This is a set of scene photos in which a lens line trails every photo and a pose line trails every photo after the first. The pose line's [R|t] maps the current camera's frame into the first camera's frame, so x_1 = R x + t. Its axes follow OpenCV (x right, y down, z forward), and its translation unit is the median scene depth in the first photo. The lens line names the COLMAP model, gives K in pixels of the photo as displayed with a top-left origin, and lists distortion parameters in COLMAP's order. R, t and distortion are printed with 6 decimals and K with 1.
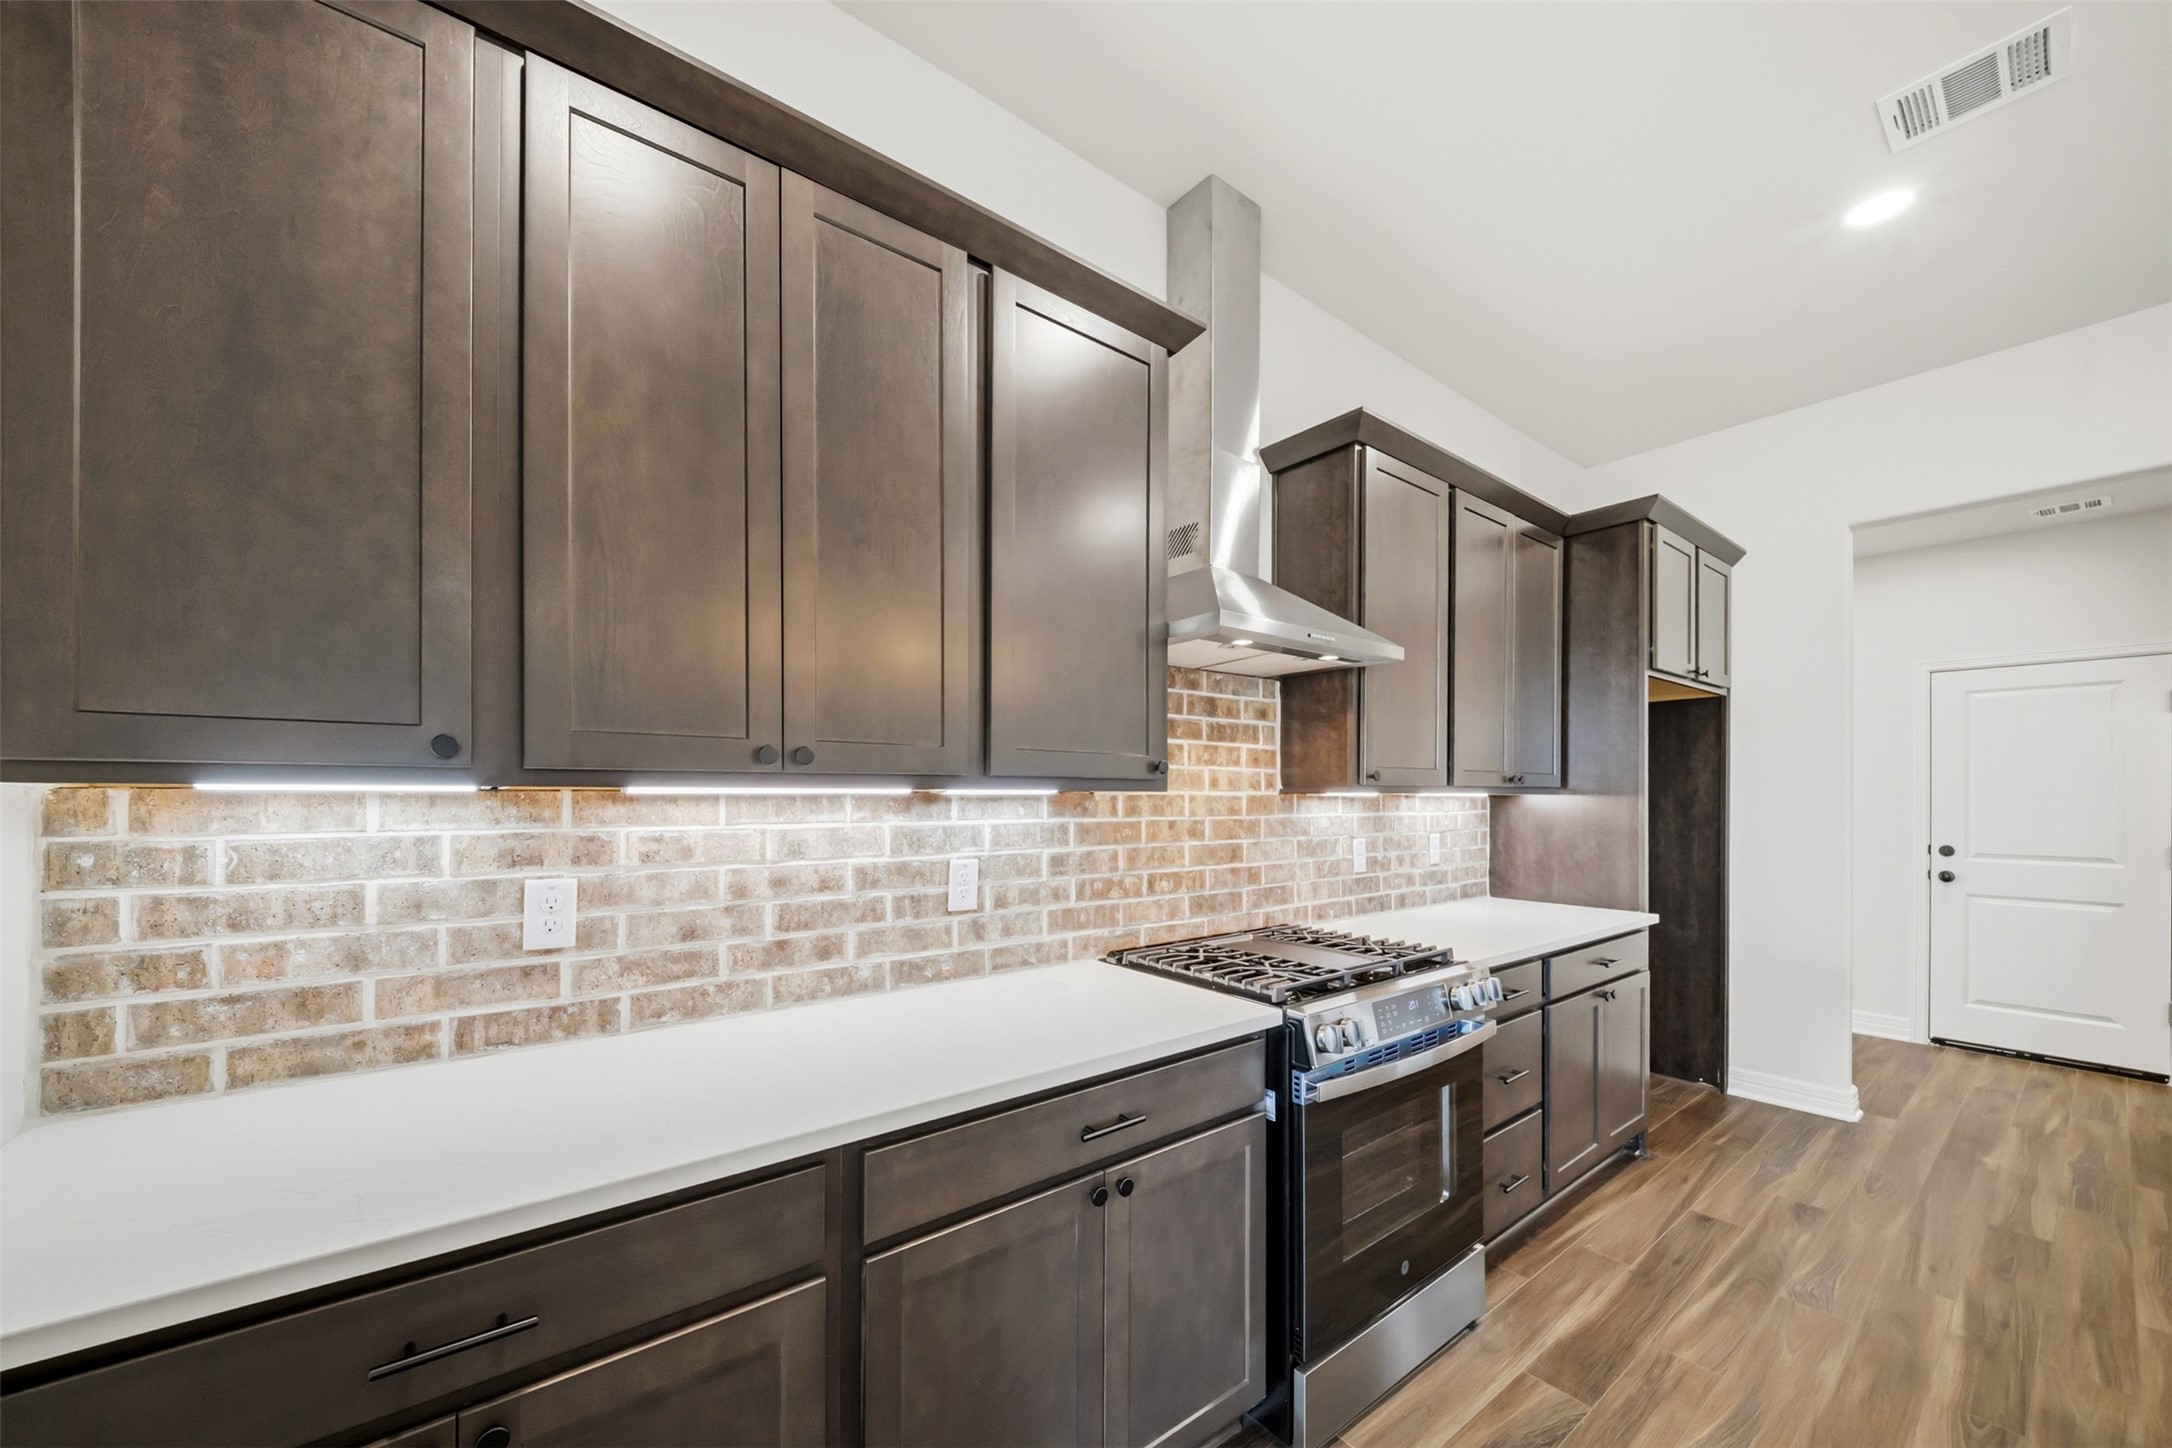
lens RADIAL K [[764.3, 0, 1116.8], [0, 764.3, 798.8], [0, 0, 1]] dist [0.006270, -0.004705]
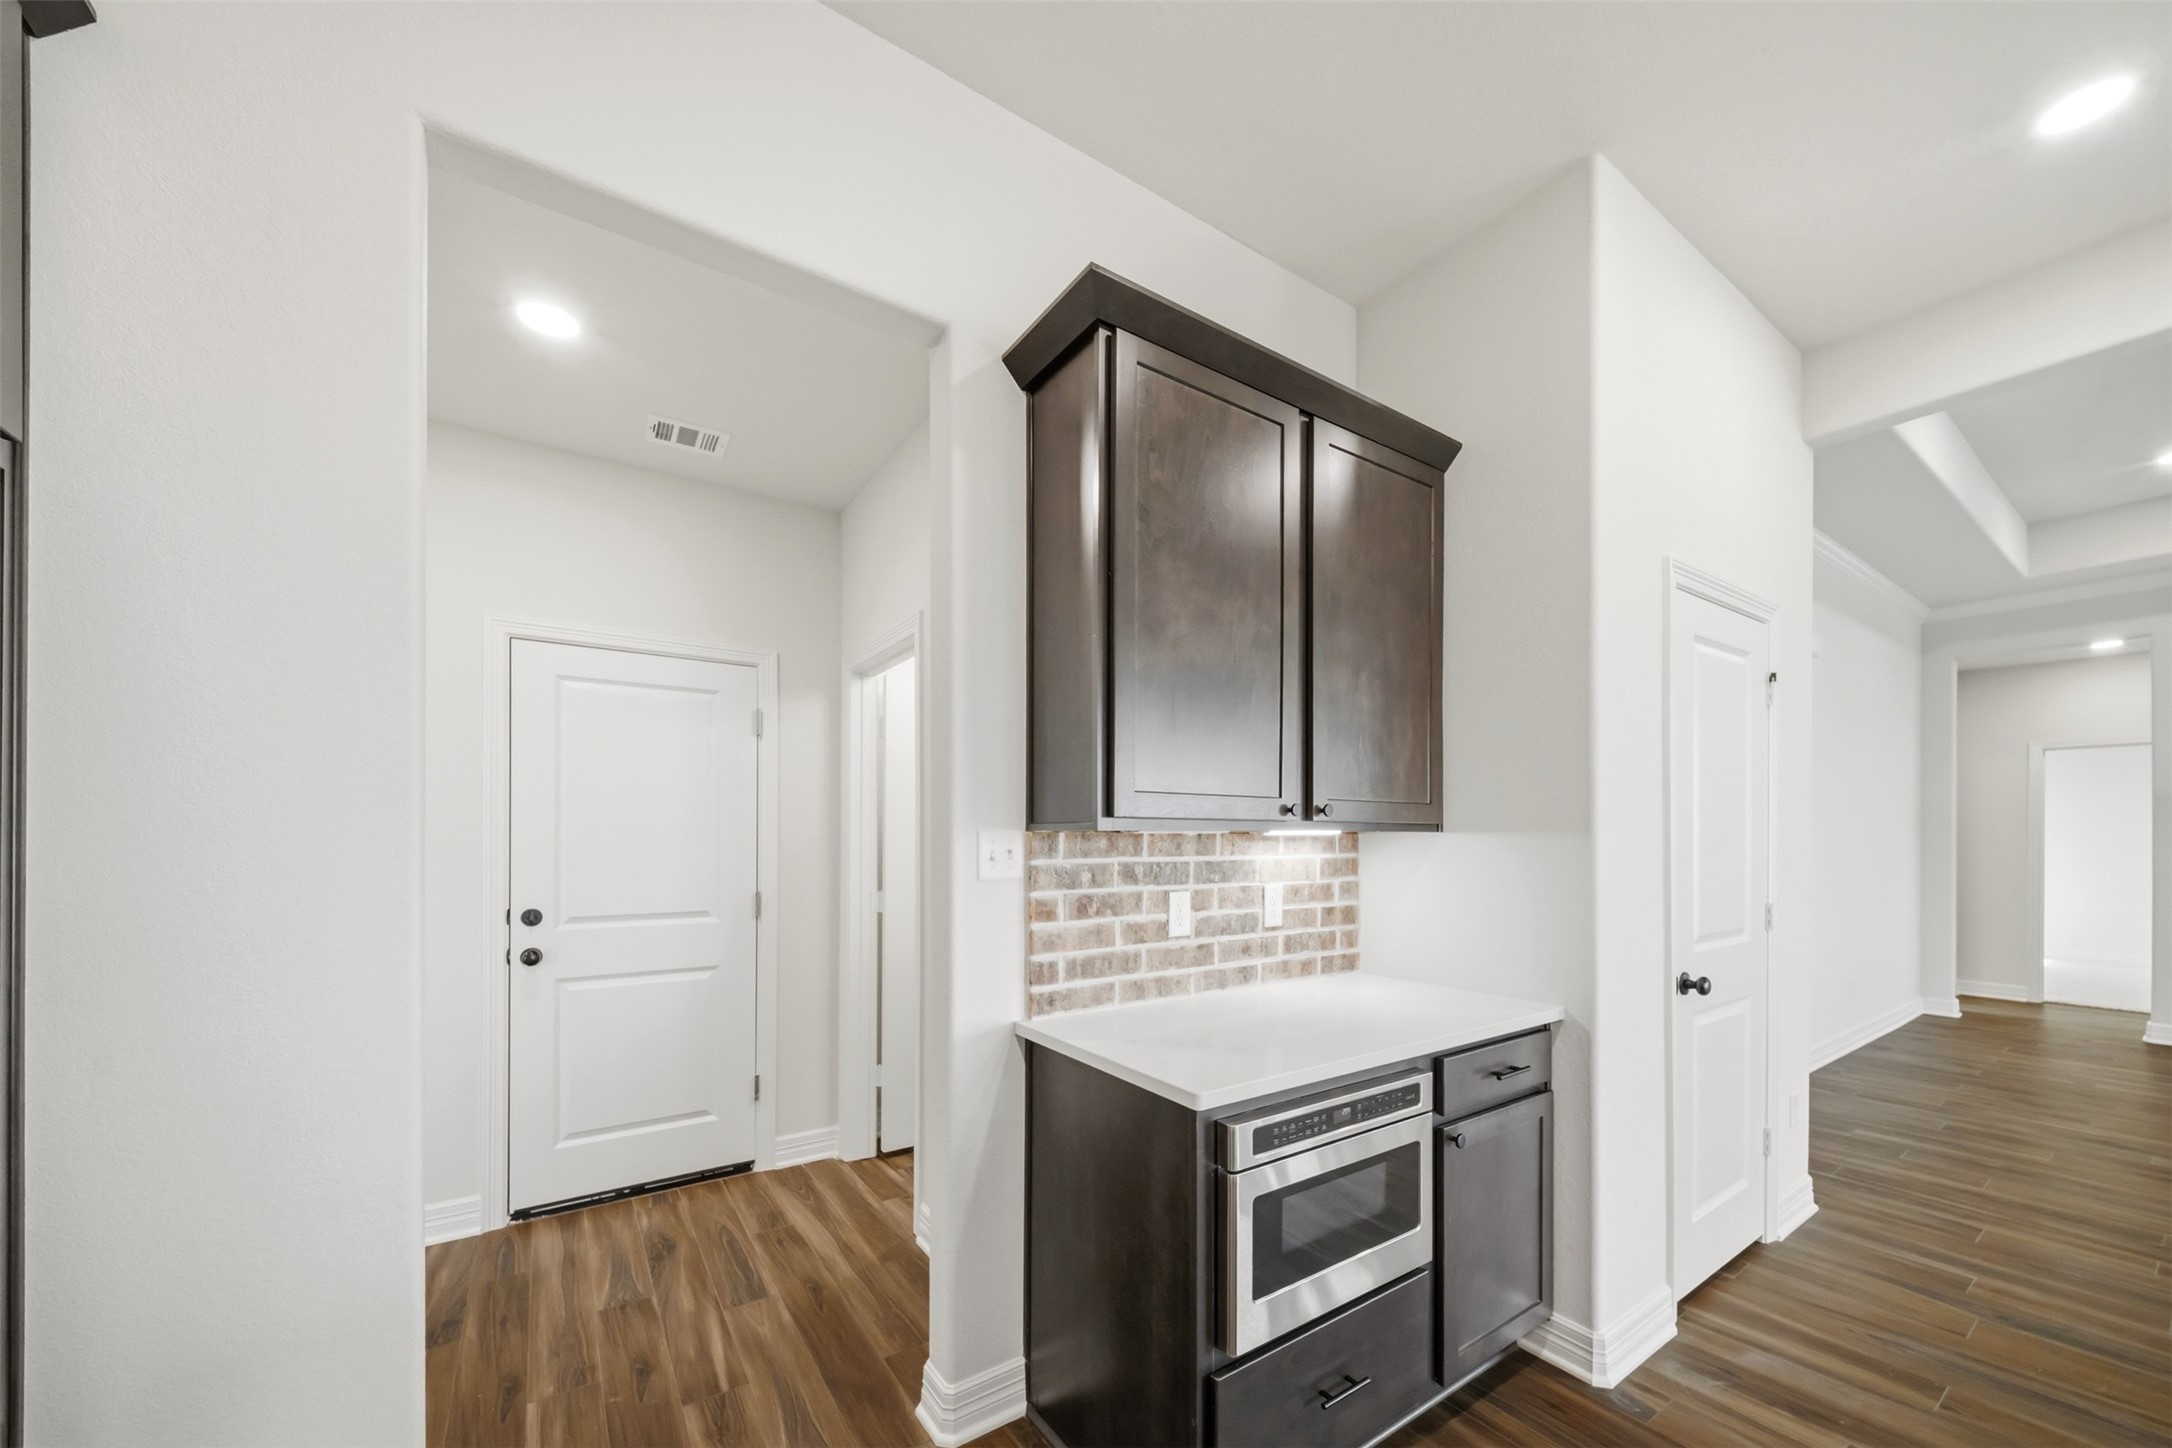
lens RADIAL K [[848.8, 0, 1150.1], [0, 848.8, 823.6], [0, 0, 1]] dist [-0.005825, 0.000256]
pose [[0.038355, 0.012784, 0.999182, 0.768994], [0.001089, 0.999917, -0.012836, -0.001819], [-0.999264, 0.001580, 0.038338, 0.886652]]
